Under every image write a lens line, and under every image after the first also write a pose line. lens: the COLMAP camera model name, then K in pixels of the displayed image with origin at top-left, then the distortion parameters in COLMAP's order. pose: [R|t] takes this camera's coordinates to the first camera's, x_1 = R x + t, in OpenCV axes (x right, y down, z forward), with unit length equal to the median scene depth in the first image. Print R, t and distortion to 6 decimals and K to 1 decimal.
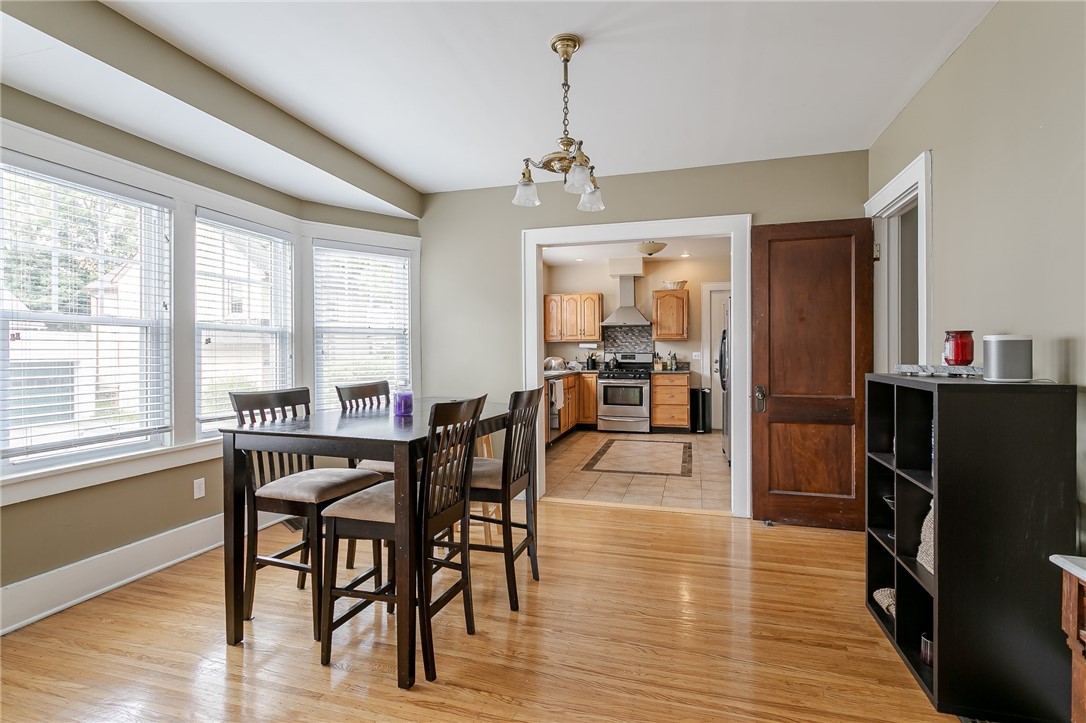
lens RADIAL K [[509.4, 0, 538.2], [0, 509.4, 352.6], [0, 0, 1]] dist [-0.003259, 0.002951]
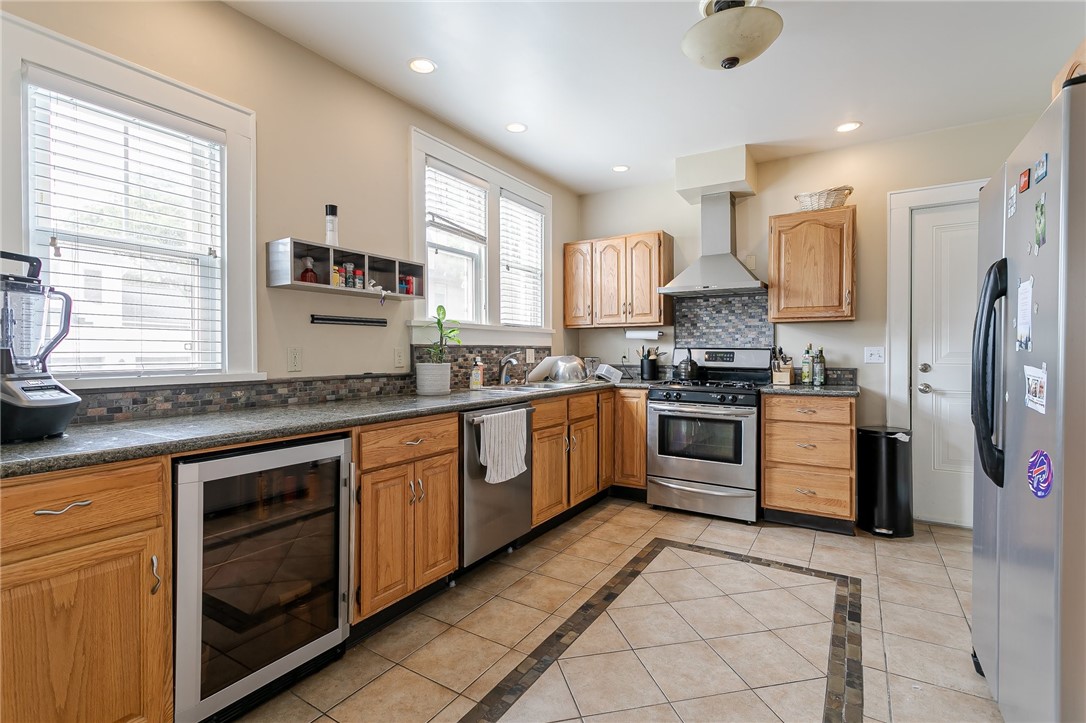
lens RADIAL K [[509.4, 0, 546.7], [0, 509.4, 353.5], [0, 0, 1]] dist [-0.003259, 0.002951]
pose [[0.965116, 0.004938, -0.261778, 0.151301], [-0.002419, 0.999948, 0.009943, 0.001289], [0.261813, -0.008963, 0.965077, 0.495948]]
